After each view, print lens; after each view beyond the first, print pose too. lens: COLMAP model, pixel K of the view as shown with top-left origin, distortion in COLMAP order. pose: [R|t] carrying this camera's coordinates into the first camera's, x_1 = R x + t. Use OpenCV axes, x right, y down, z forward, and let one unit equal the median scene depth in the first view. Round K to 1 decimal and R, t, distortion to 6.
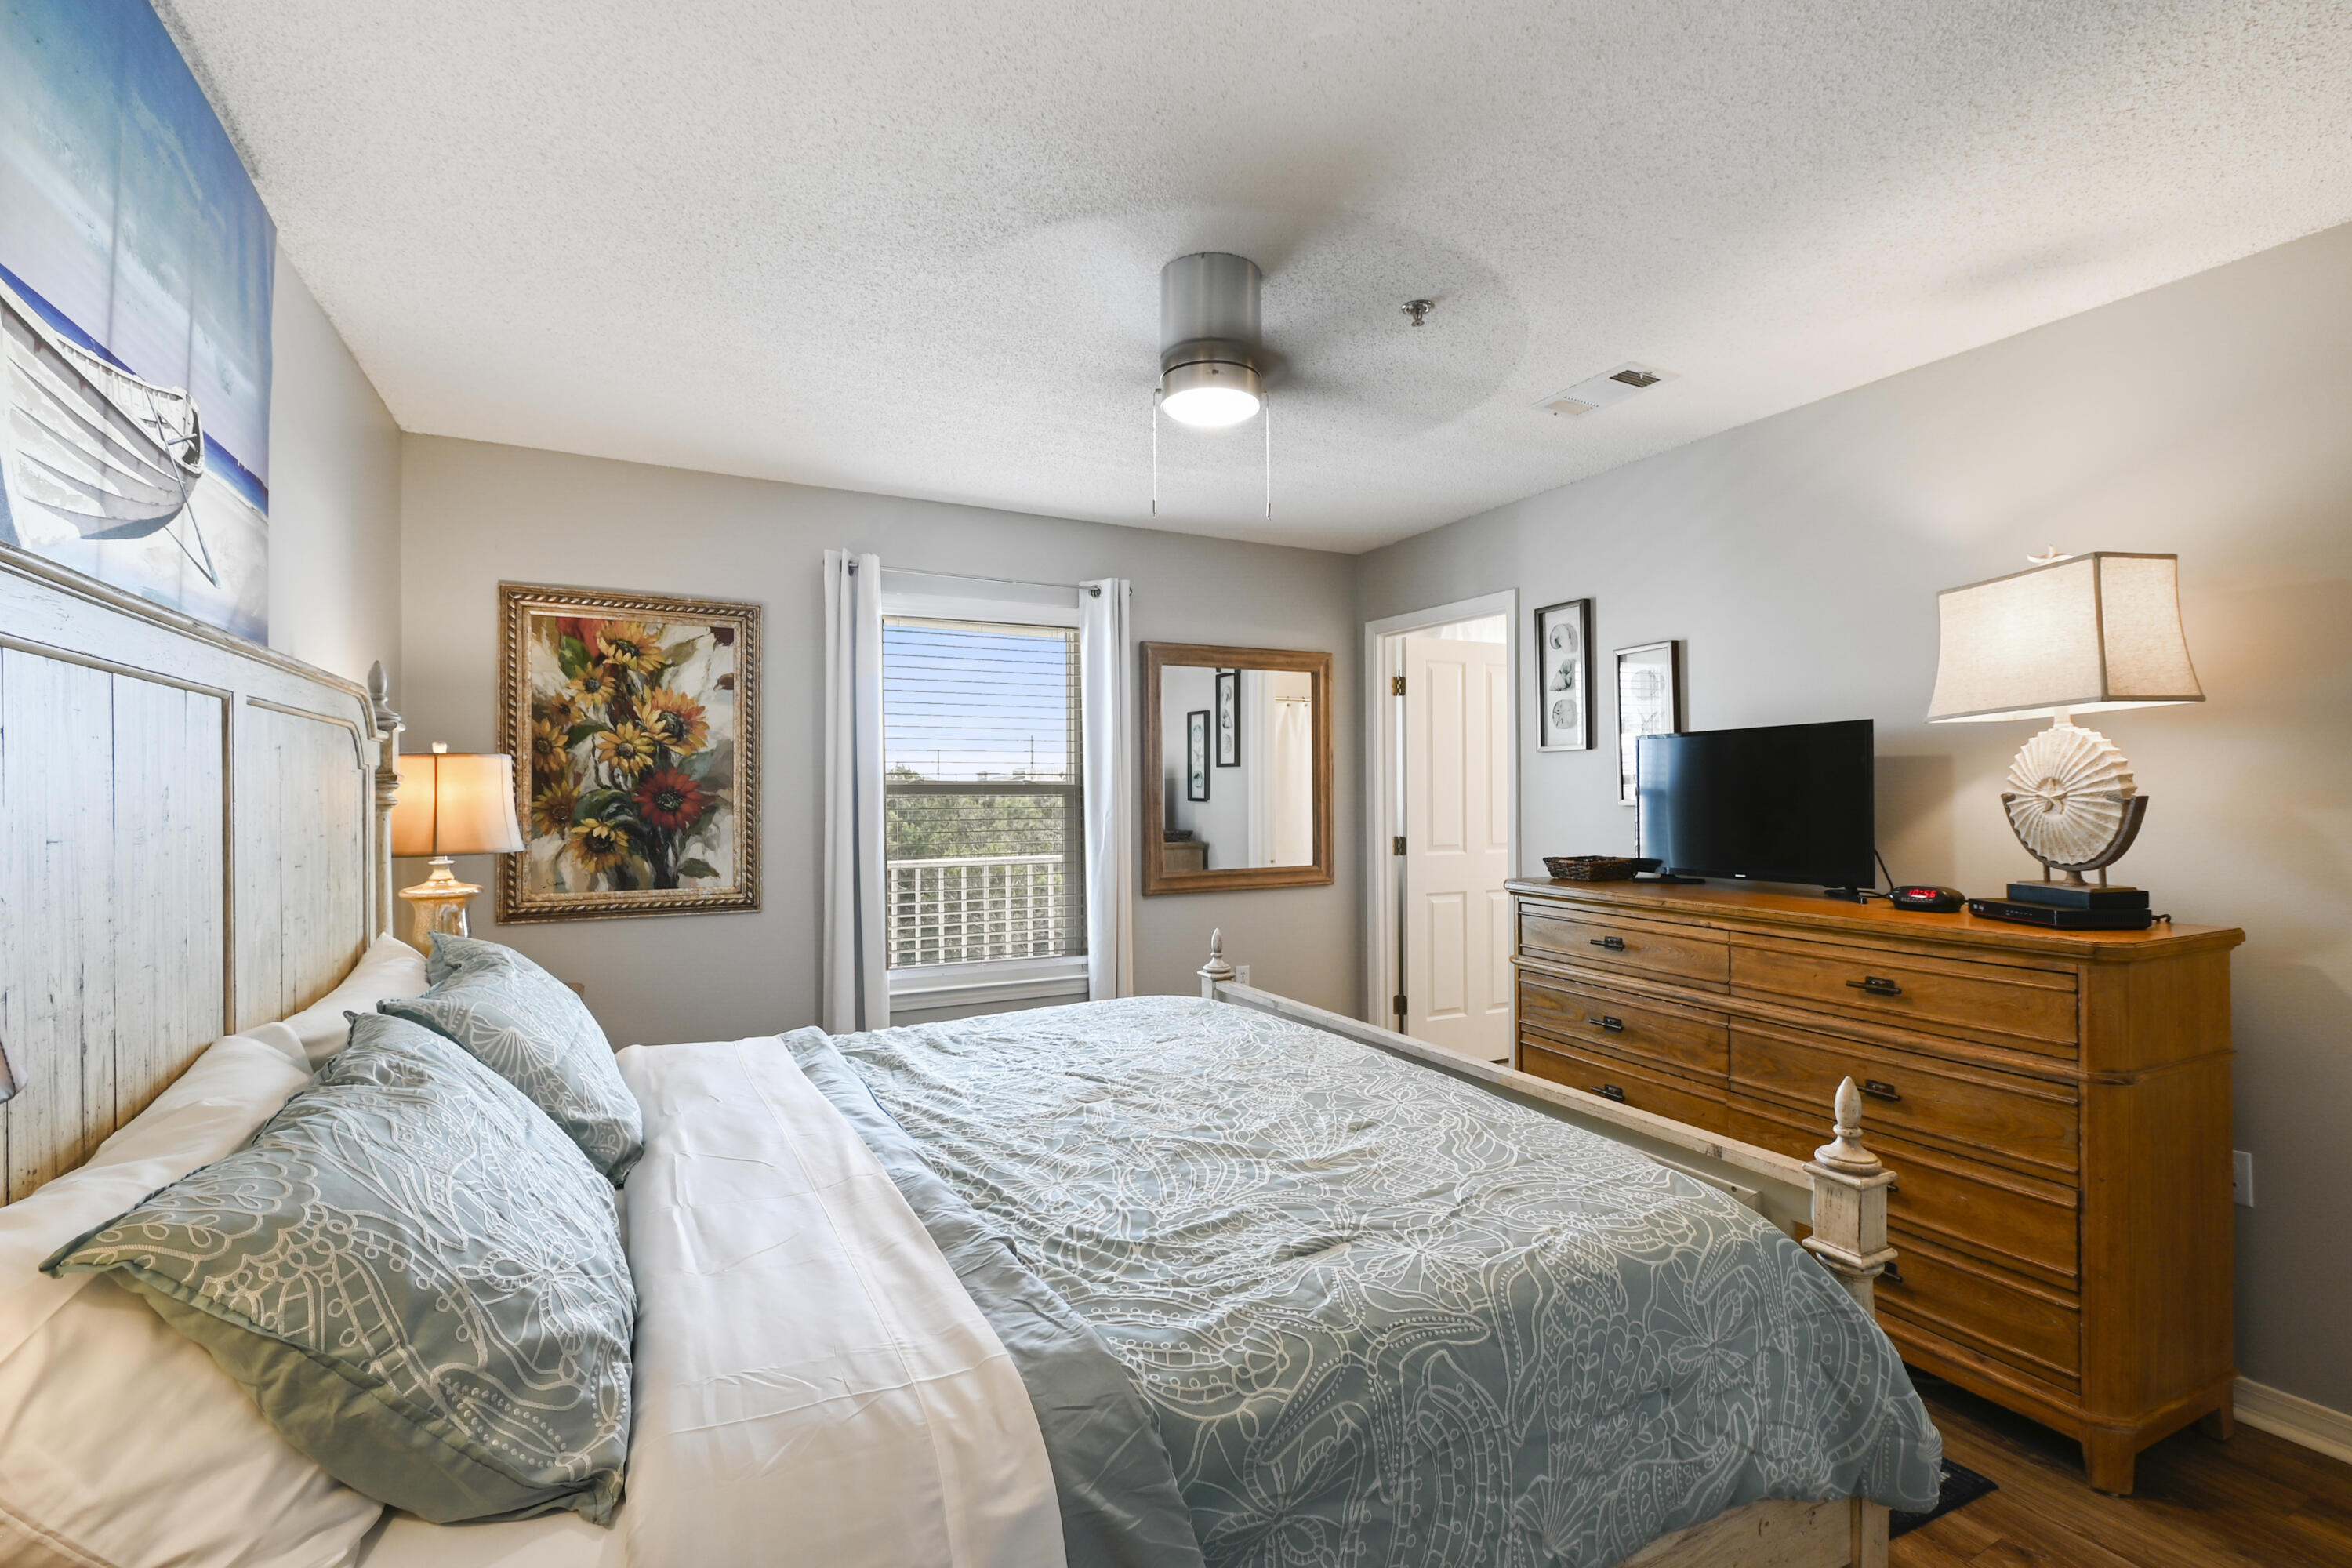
lens RADIAL K [[1037.0, 0, 1178.8], [0, 1037.0, 785.3], [0, 0, 1]] dist [0.003311, 0.000079]
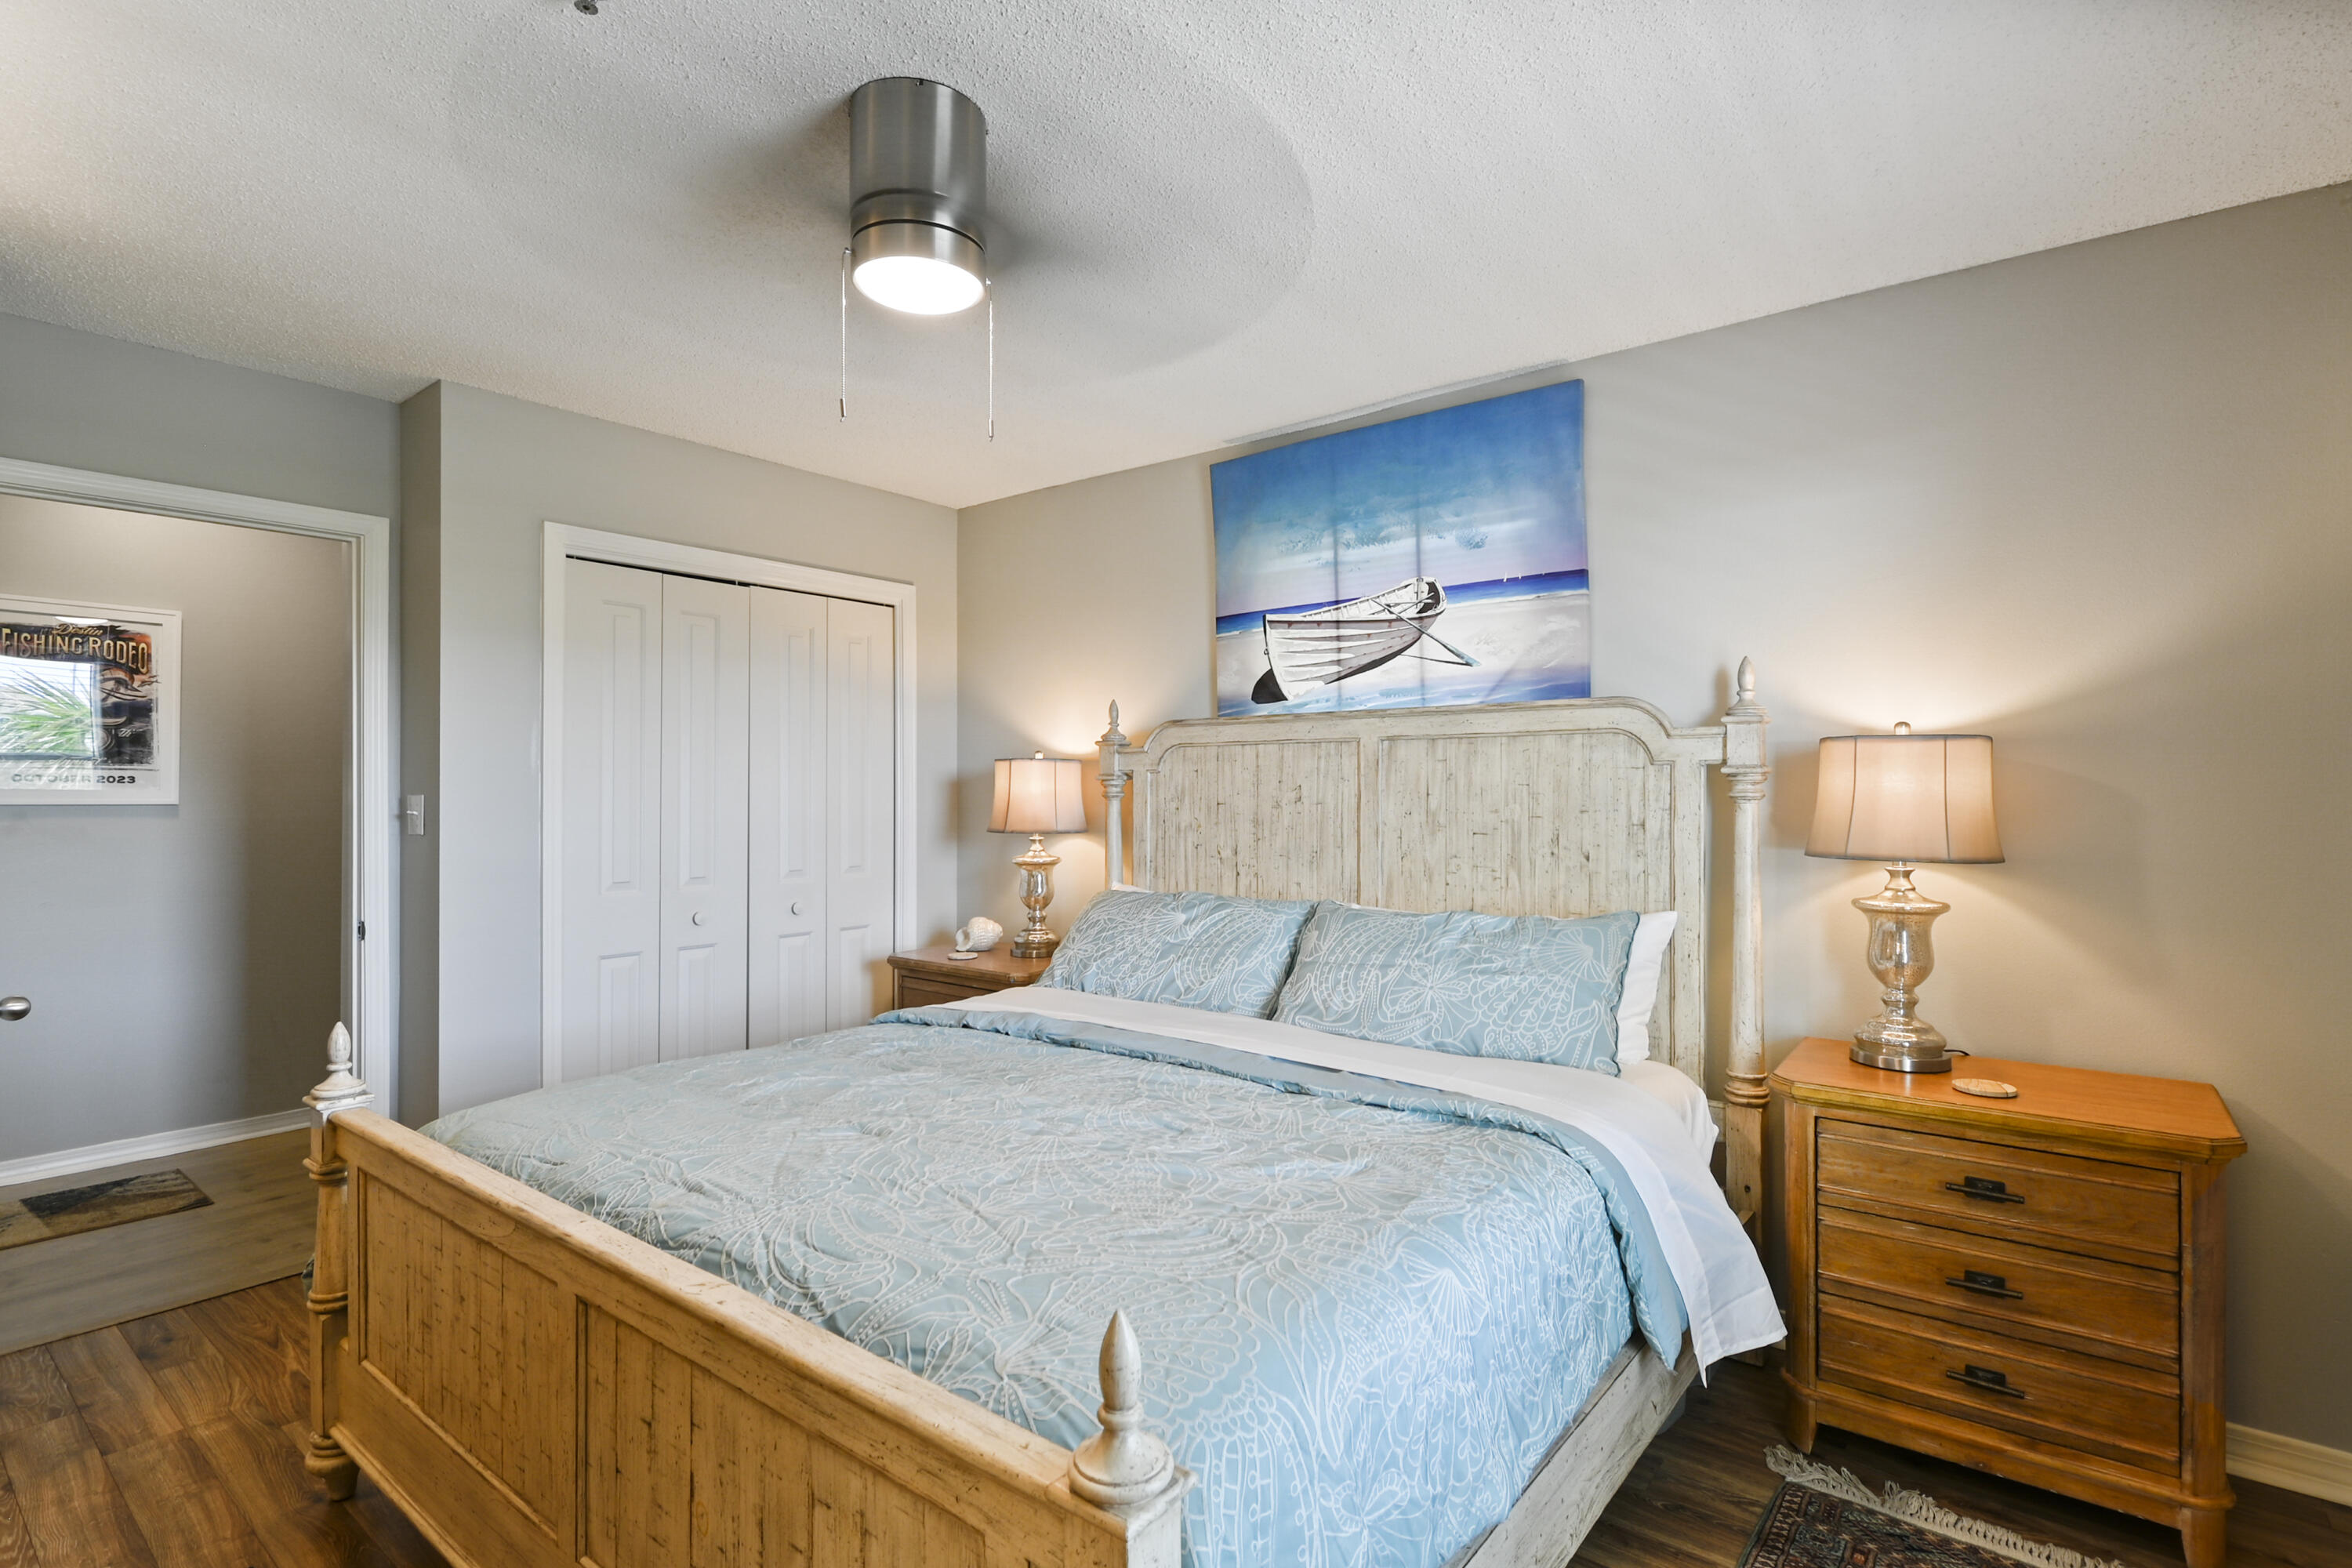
lens RADIAL K [[1120.9, 0, 1197.5], [0, 1120.9, 794.5], [0, 0, 1]] dist [-0.001286, -0.000082]
pose [[-0.901811, -0.001502, -0.432128, 0.136864], [0.002651, 0.999956, -0.009007, 0.017252], [0.432123, -0.009268, -0.901767, 1.216265]]
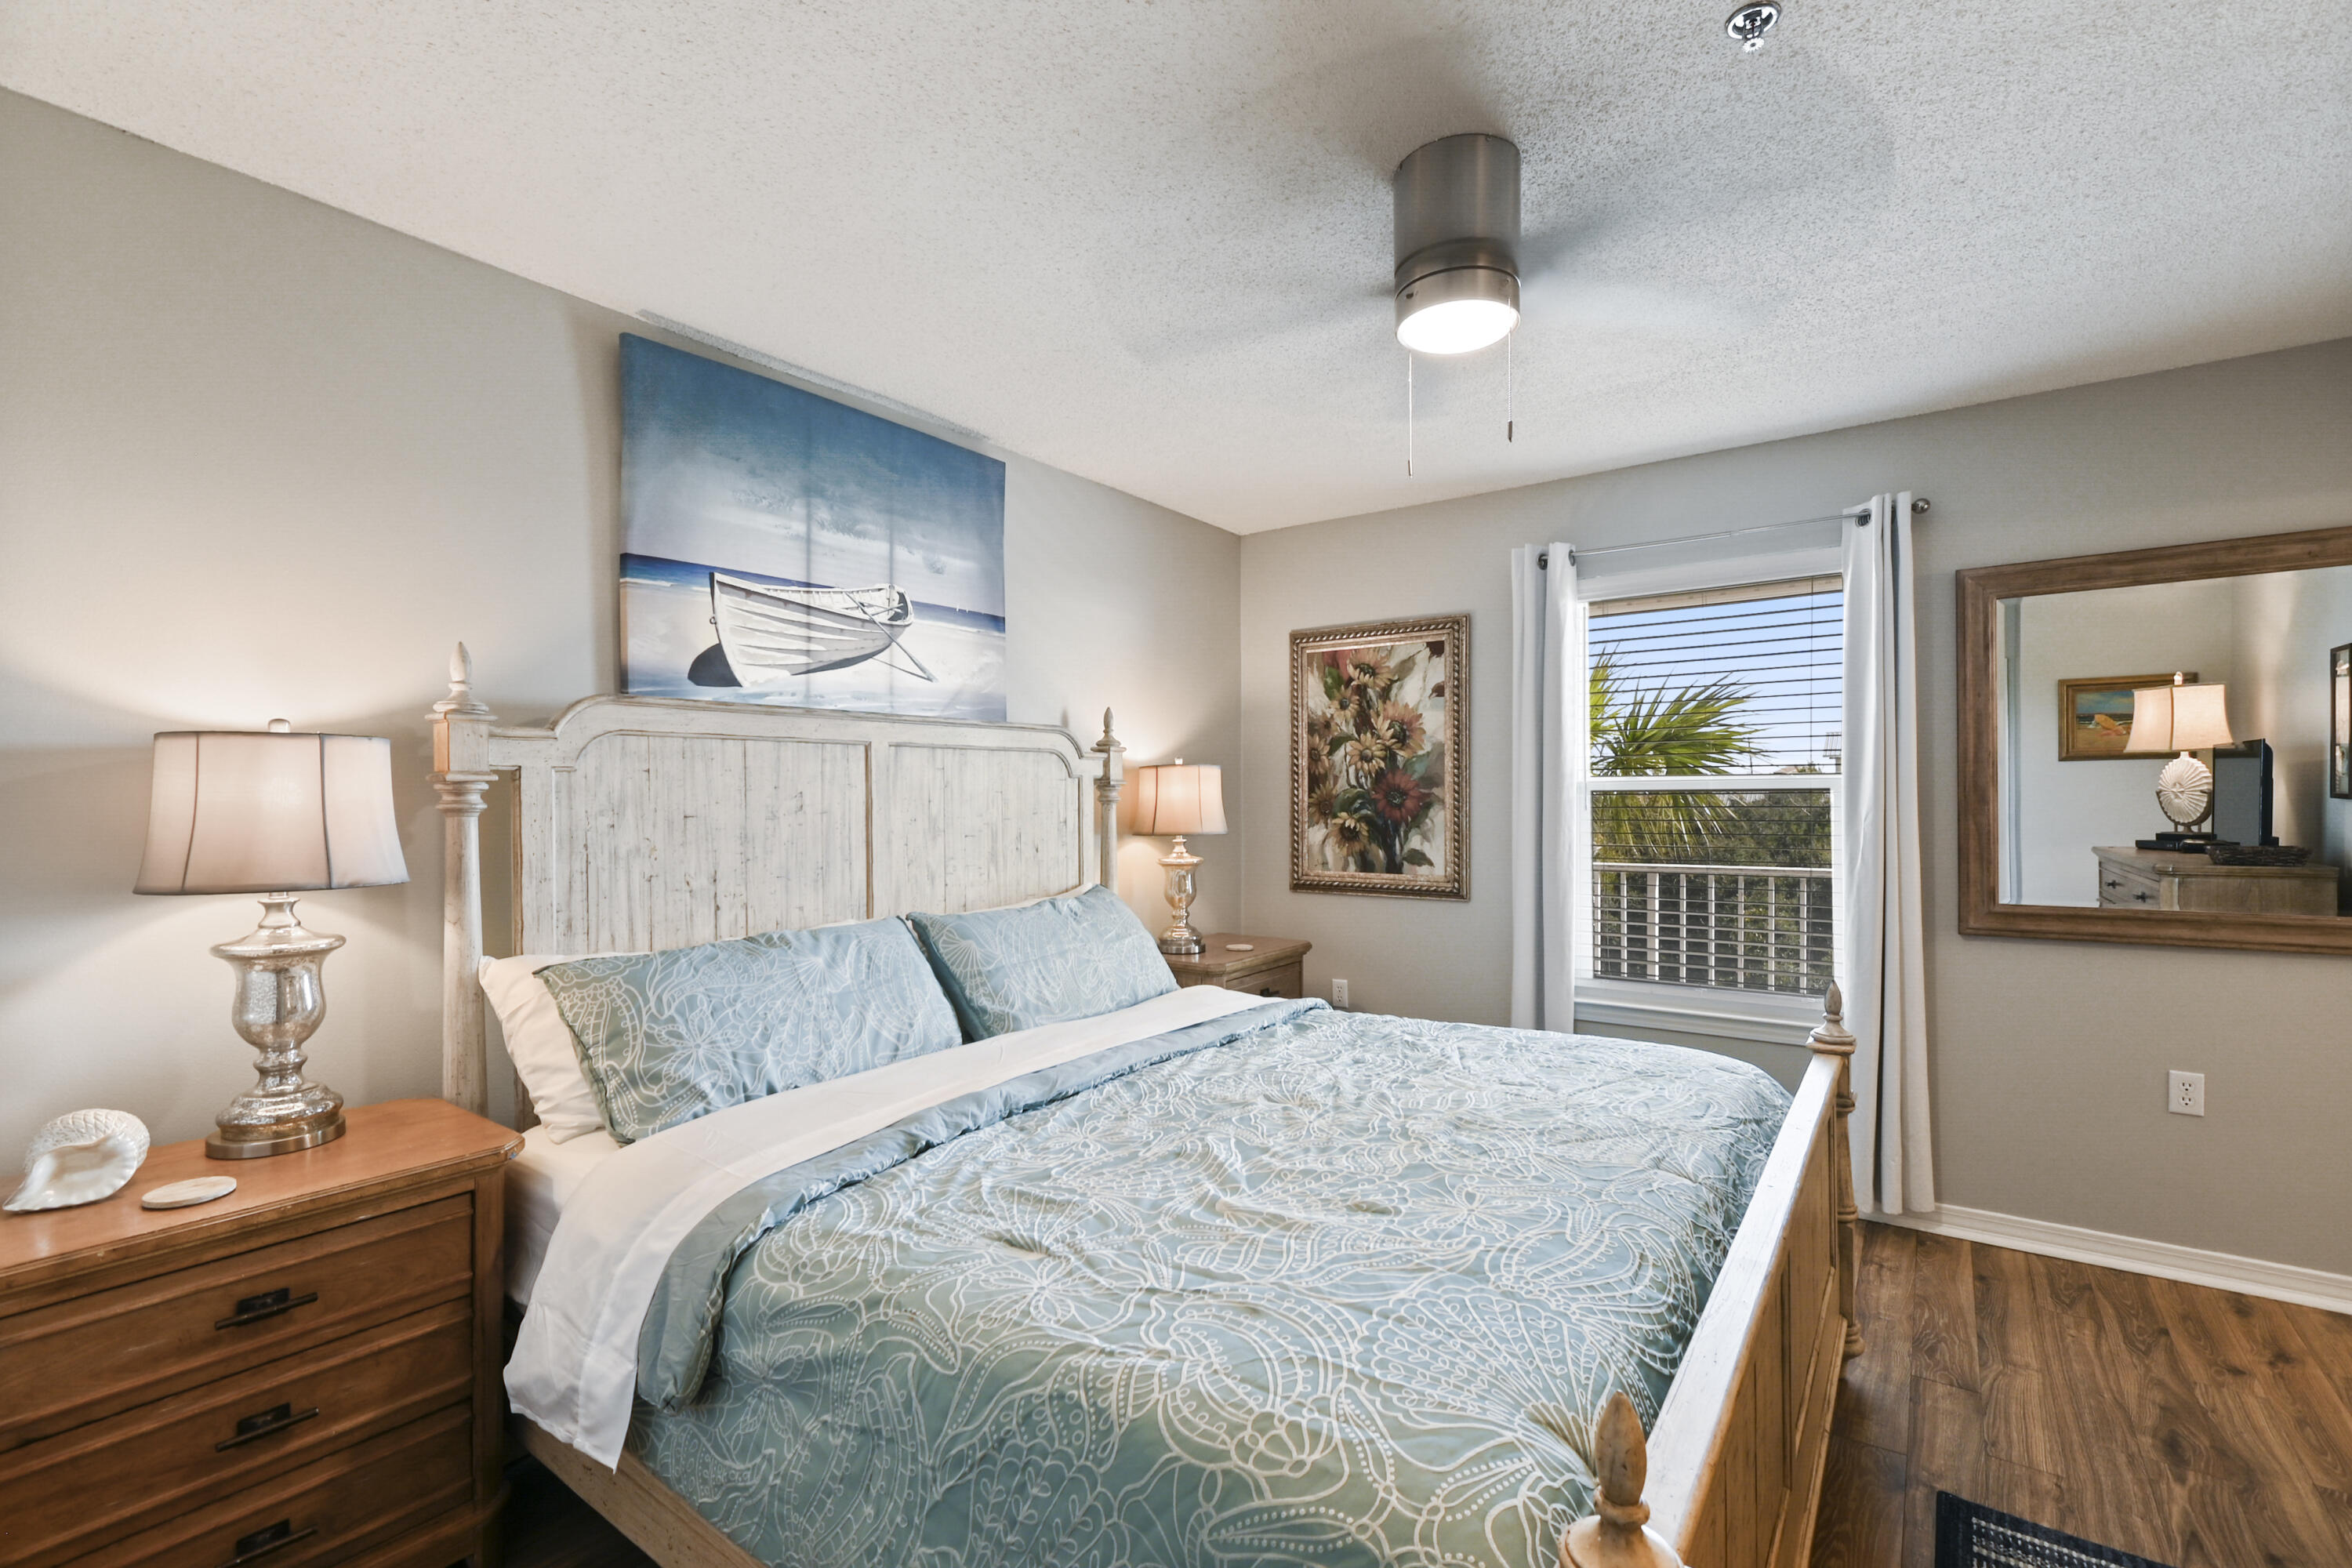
lens RADIAL K [[1029.6, 0, 1186.8], [0, 1029.6, 798.5], [0, 0, 1]] dist [-0.000659, -0.000091]
pose [[0.455221, 0.002658, -0.890375, 0.444850], [0.012740, 0.999874, 0.009498, 0.001918], [0.890287, -0.015667, 0.455129, 0.282042]]
